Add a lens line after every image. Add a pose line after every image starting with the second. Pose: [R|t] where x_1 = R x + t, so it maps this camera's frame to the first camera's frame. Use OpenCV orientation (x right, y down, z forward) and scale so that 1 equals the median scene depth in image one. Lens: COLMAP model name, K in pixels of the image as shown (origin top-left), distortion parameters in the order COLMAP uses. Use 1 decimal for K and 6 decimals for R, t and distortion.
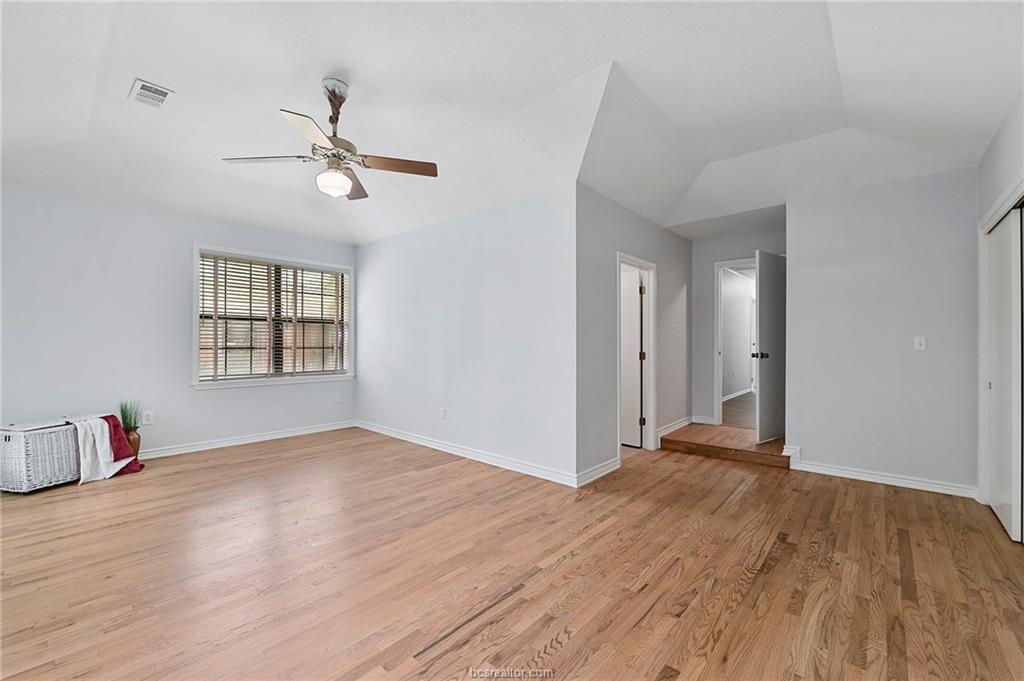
lens RADIAL K [[428.3, 0, 512.2], [0, 428.3, 340.5], [0, 0, 1]] dist [-0.010740, -0.000158]
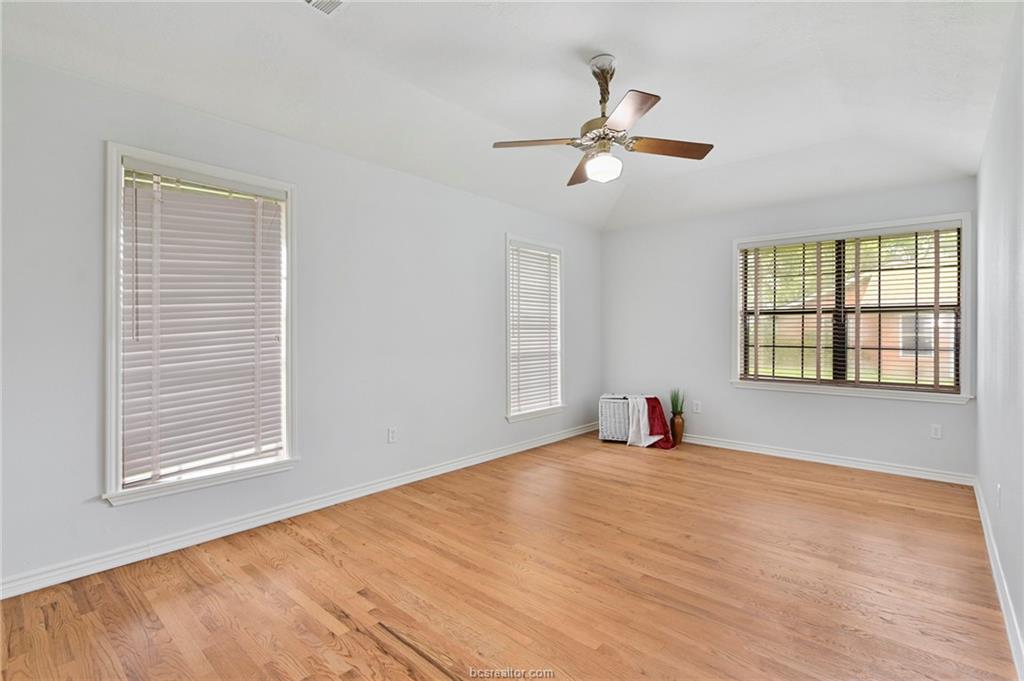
lens RADIAL K [[472.3, 0, 508.8], [0, 472.3, 335.6], [0, 0, 1]] dist [-0.005857, -0.000561]
pose [[-0.013370, -0.000526, -0.999910, 0.483915], [-0.000483, 1.000000, -0.000520, -0.005517], [0.999910, 0.000476, -0.013370, 0.653820]]
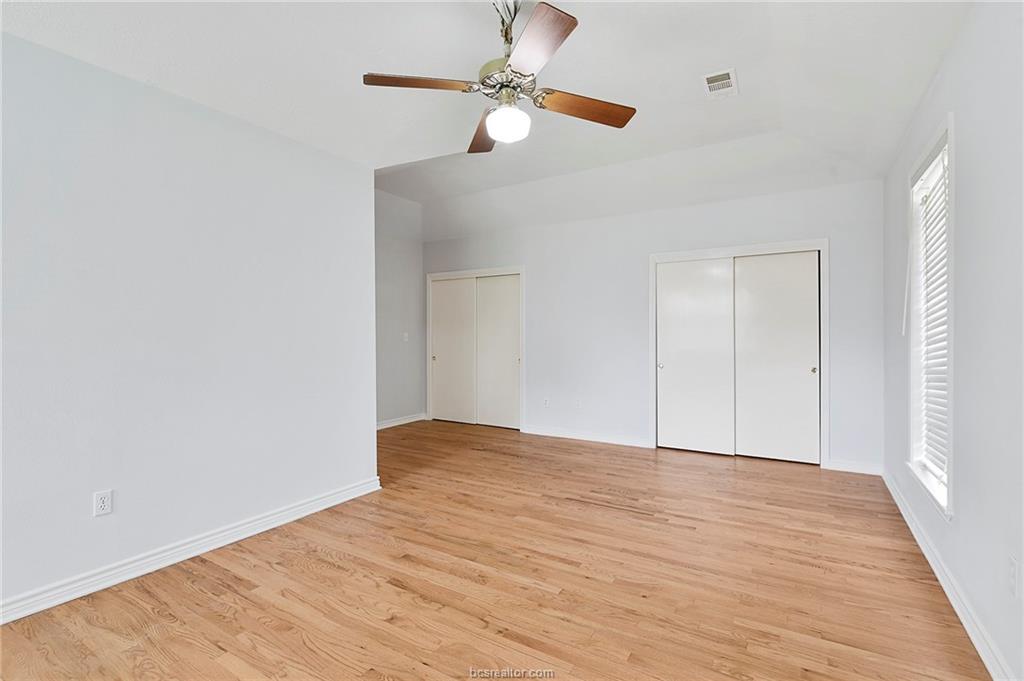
lens RADIAL K [[472.3, 0, 519.5], [0, 472.3, 338.2], [0, 0, 1]] dist [-0.005857, -0.000561]
pose [[-0.185934, -0.009197, 0.982519, -0.980413], [0.002718, 0.999948, 0.009875, -0.005268], [-0.982559, 0.004507, -0.185899, 0.914496]]
